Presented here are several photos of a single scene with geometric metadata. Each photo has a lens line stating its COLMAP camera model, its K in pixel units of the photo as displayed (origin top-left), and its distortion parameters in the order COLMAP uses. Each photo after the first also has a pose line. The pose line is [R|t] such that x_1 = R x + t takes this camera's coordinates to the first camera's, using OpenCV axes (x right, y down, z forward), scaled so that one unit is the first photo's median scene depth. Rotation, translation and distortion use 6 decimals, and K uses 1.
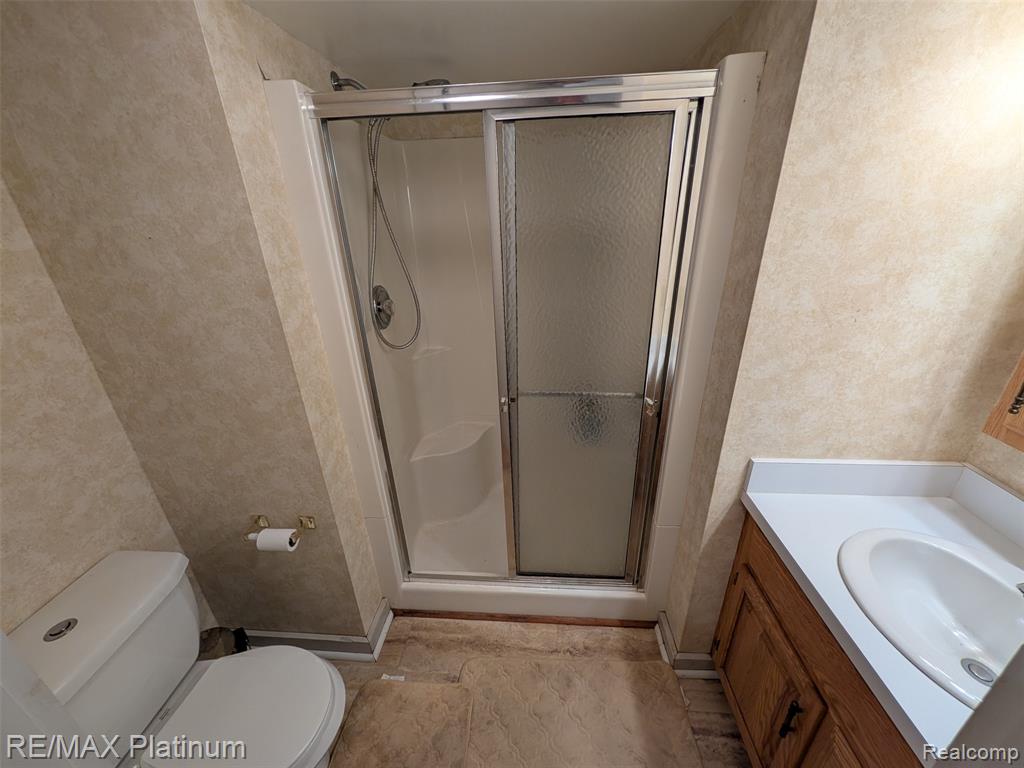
lens RADIAL K [[398.2, 0, 512.0], [0, 398.2, 384.0], [0, 0, 1]] dist [0.004894, 0.000094]
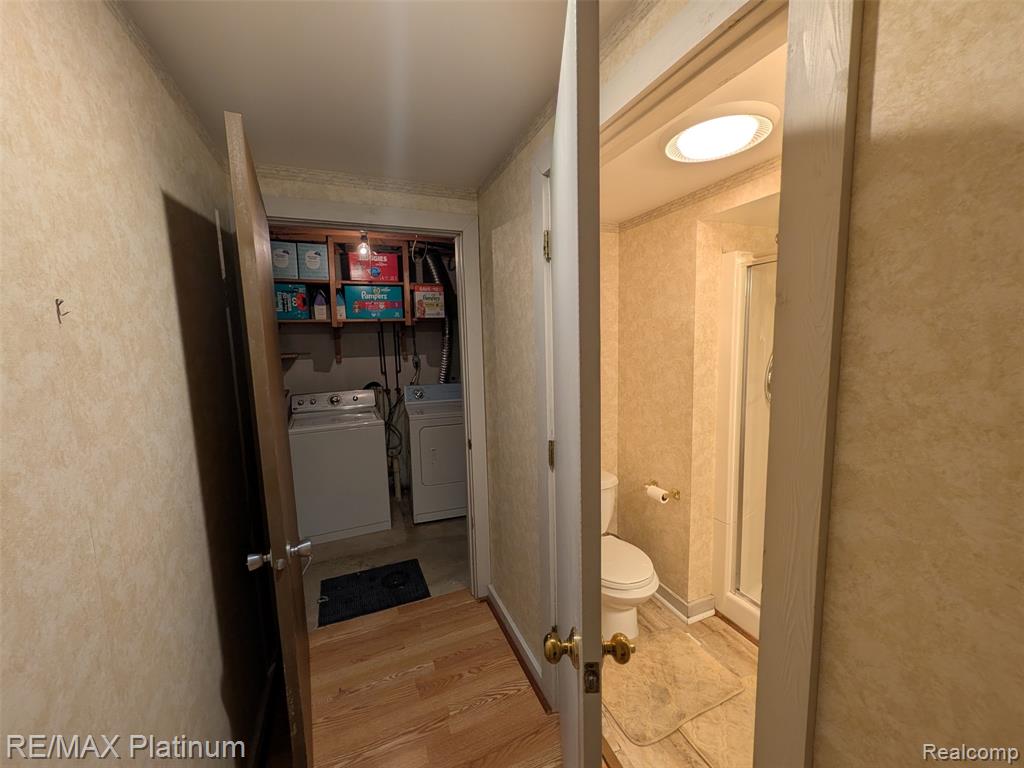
lens RADIAL K [[407.0, 0, 512.0], [0, 407.0, 384.0], [0, 0, 1]] dist [0.000267, 0.000052]
pose [[0.452756, 0.123918, -0.882982, 0.679411], [-0.345013, 0.937502, -0.045338, 0.271867], [0.822179, 0.325167, 0.467213, -0.530656]]
